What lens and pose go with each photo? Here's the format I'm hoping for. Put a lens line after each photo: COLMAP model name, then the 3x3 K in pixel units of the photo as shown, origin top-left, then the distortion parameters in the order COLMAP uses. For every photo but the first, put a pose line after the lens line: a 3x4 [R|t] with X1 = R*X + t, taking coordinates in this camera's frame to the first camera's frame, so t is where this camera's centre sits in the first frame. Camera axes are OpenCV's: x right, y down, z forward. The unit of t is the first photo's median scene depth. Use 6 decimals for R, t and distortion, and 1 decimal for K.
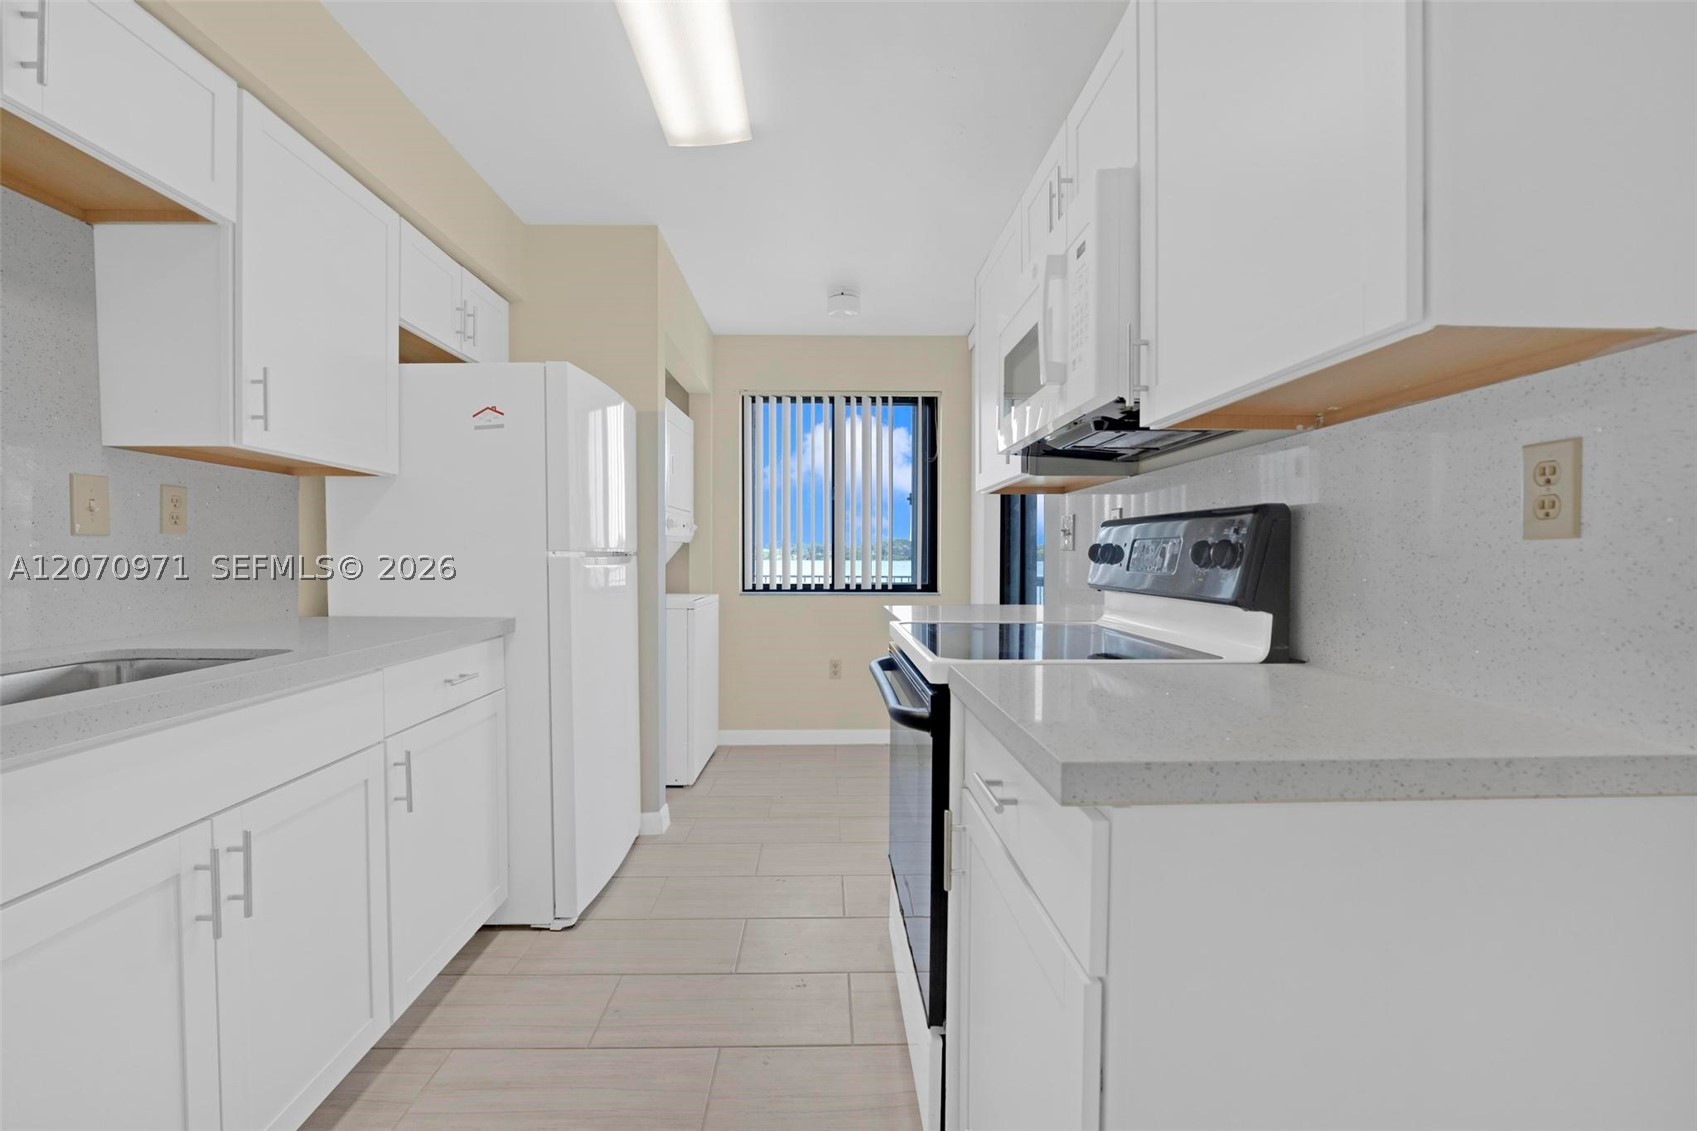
lens RADIAL K [[756.0, 0, 845.3], [0, 756.0, 569.7], [0, 0, 1]] dist [-0.017035, 0.000946]
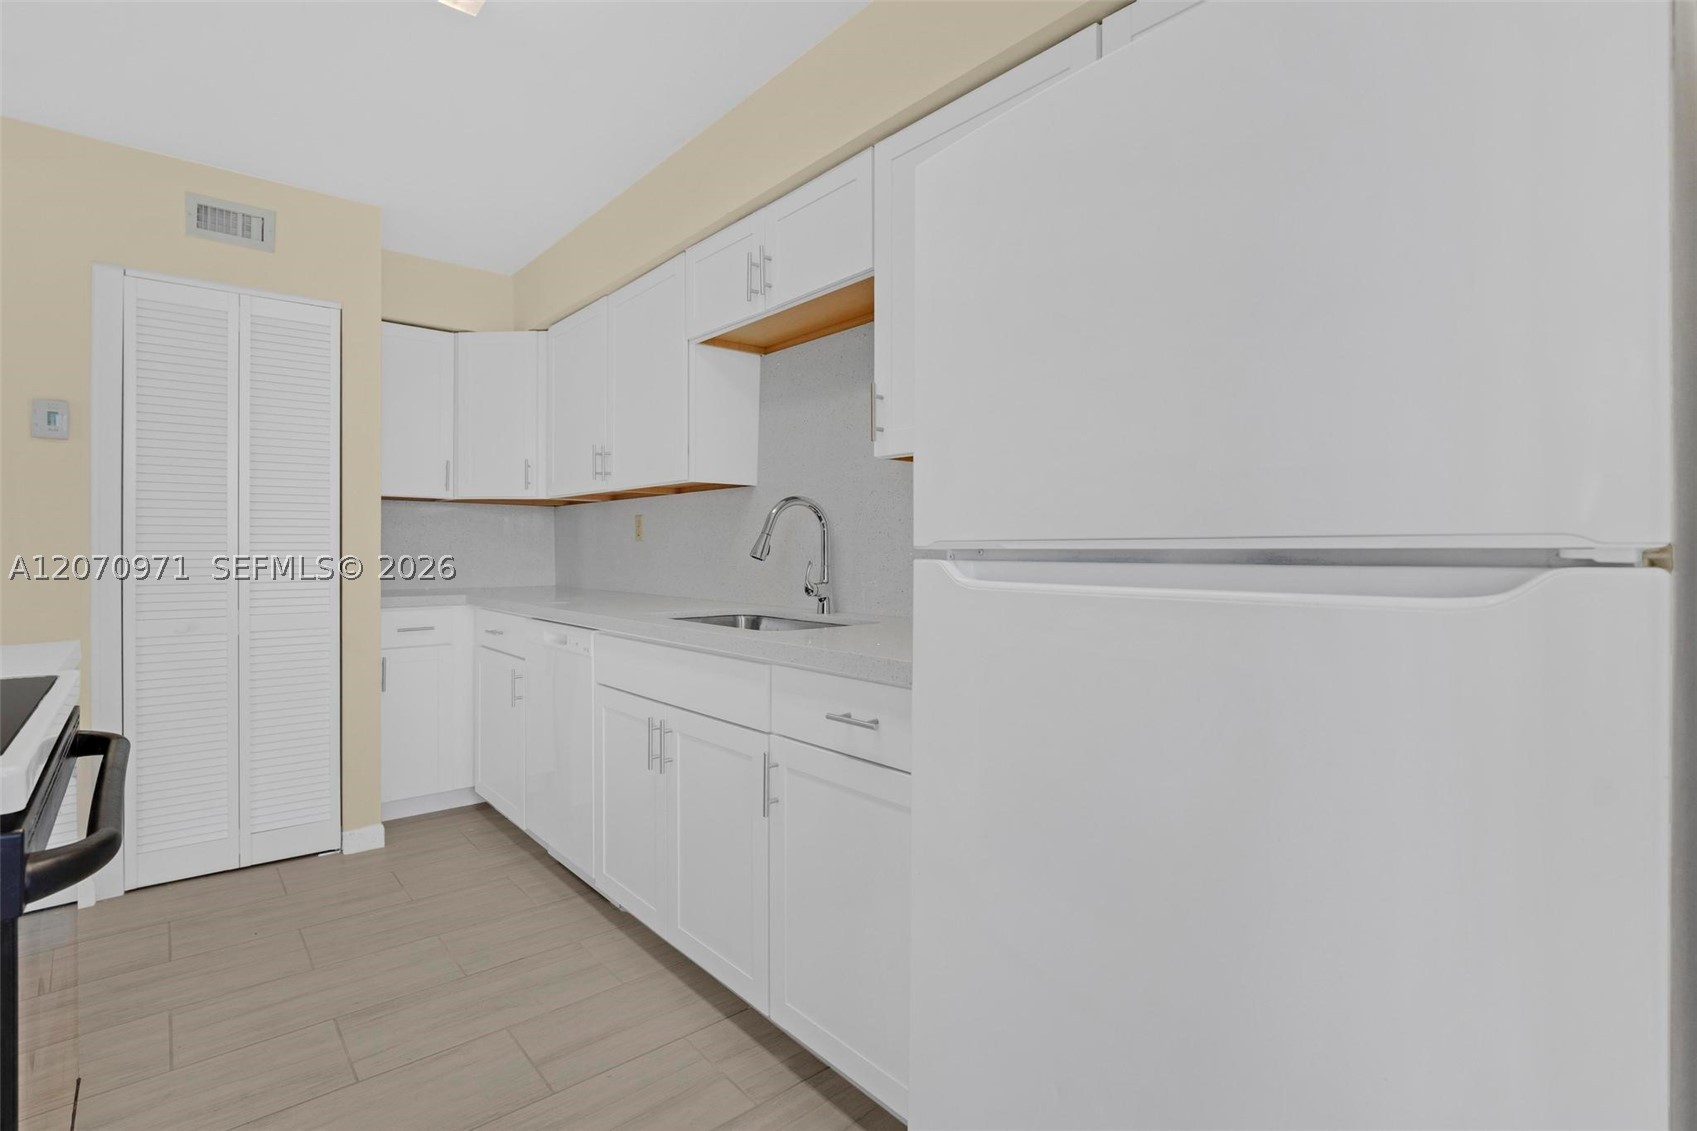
lens RADIAL K [[806.0, 0, 830.7], [0, 806.0, 544.8], [0, 0, 1]] dist [-0.010843, 0.000264]
pose [[-0.782144, -0.005132, -0.623077, 0.006589], [-0.015392, 0.999820, 0.011088, -0.030494], [0.622908, 0.018263, -0.782082, 1.276263]]
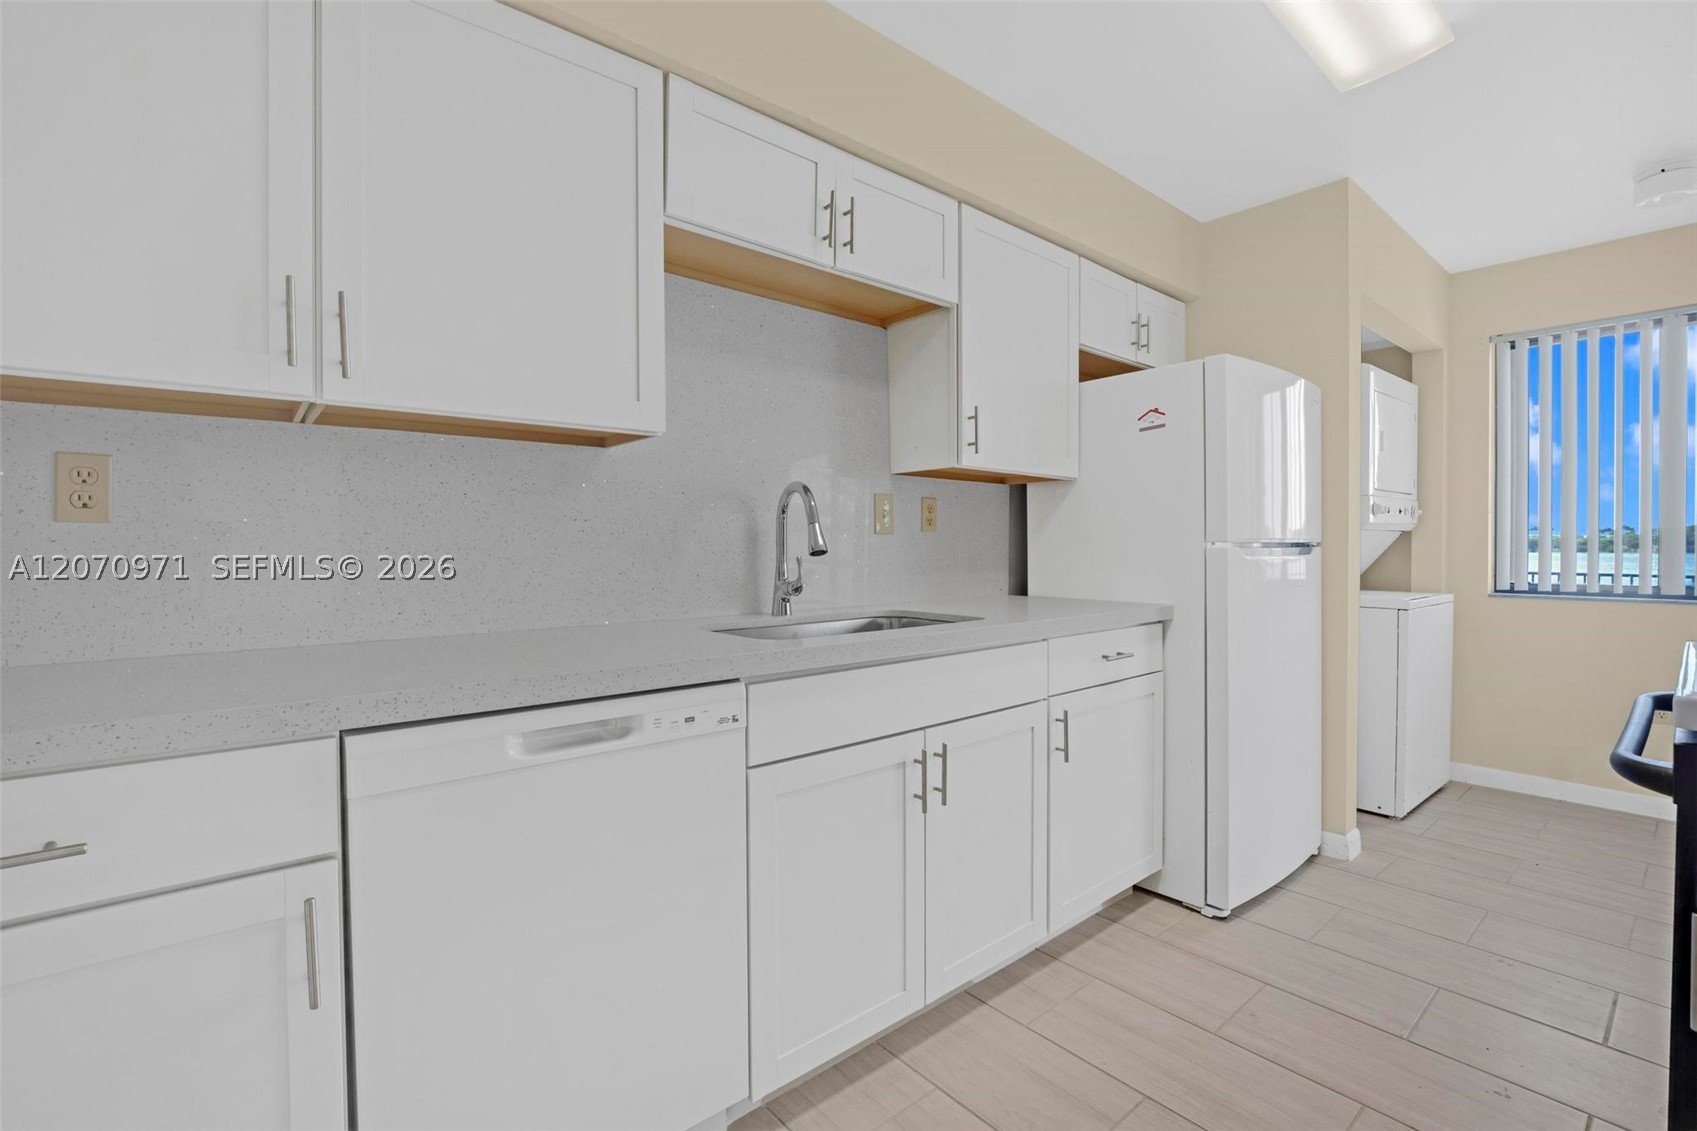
lens RADIAL K [[760.0, 0, 852.2], [0, 760.0, 558.1], [0, 0, 1]] dist [-0.016893, 0.001463]
pose [[0.632412, 0.009590, -0.774573, 0.091295], [-0.012824, 0.999916, 0.001909, 0.000759], [0.774526, 0.008726, 0.632482, -0.017938]]
